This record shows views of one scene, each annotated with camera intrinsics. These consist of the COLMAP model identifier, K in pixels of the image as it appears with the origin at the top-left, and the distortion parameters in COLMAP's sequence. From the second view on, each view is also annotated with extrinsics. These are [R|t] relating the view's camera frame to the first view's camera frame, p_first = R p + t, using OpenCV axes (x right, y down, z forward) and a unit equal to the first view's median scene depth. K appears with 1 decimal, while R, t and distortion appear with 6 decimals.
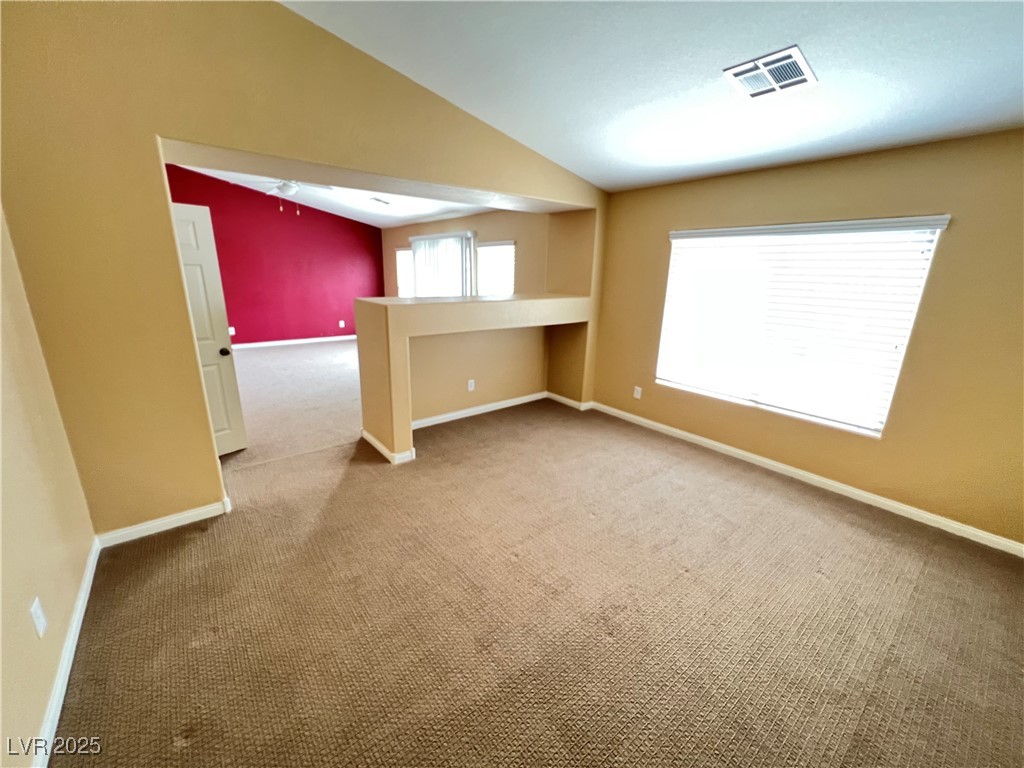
lens RADIAL K [[408.8, 0, 509.9], [0, 408.8, 384.1], [0, 0, 1]] dist [-0.001620, 0.000454]
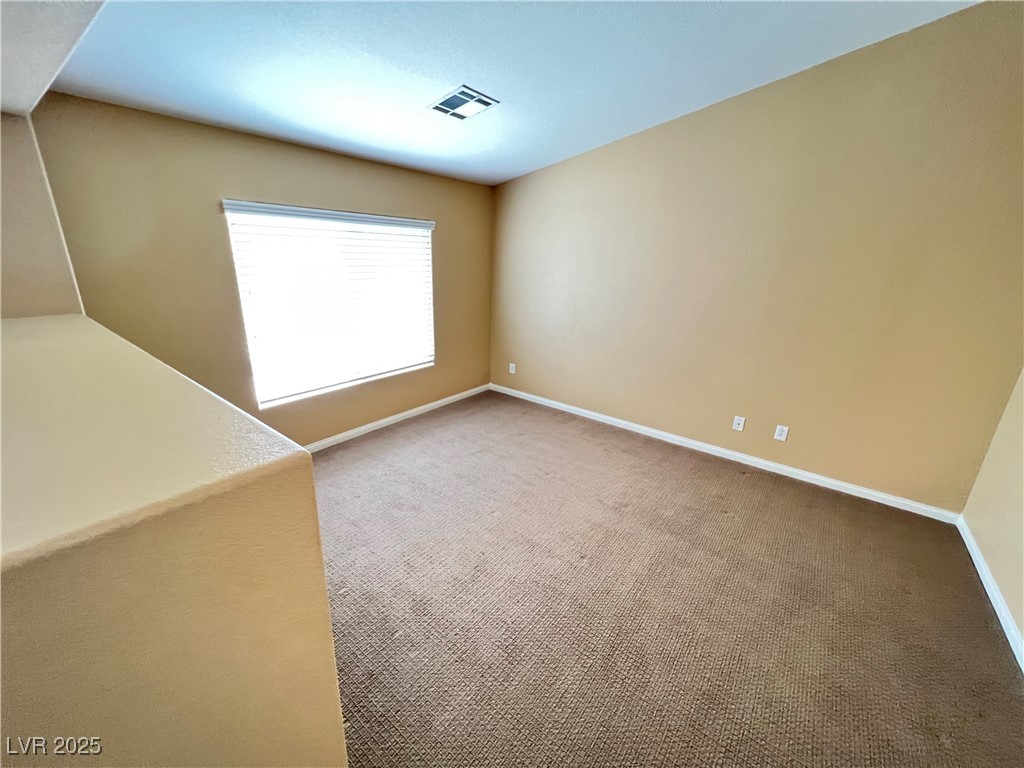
lens RADIAL K [[408.8, 0, 510.9], [0, 408.8, 383.8], [0, 0, 1]] dist [-0.001620, 0.000454]
pose [[-0.239767, -0.326159, 0.914403, -0.602667], [0.226467, 0.897101, 0.379370, -0.326868], [-0.944047, 0.298043, -0.141231, 0.972006]]
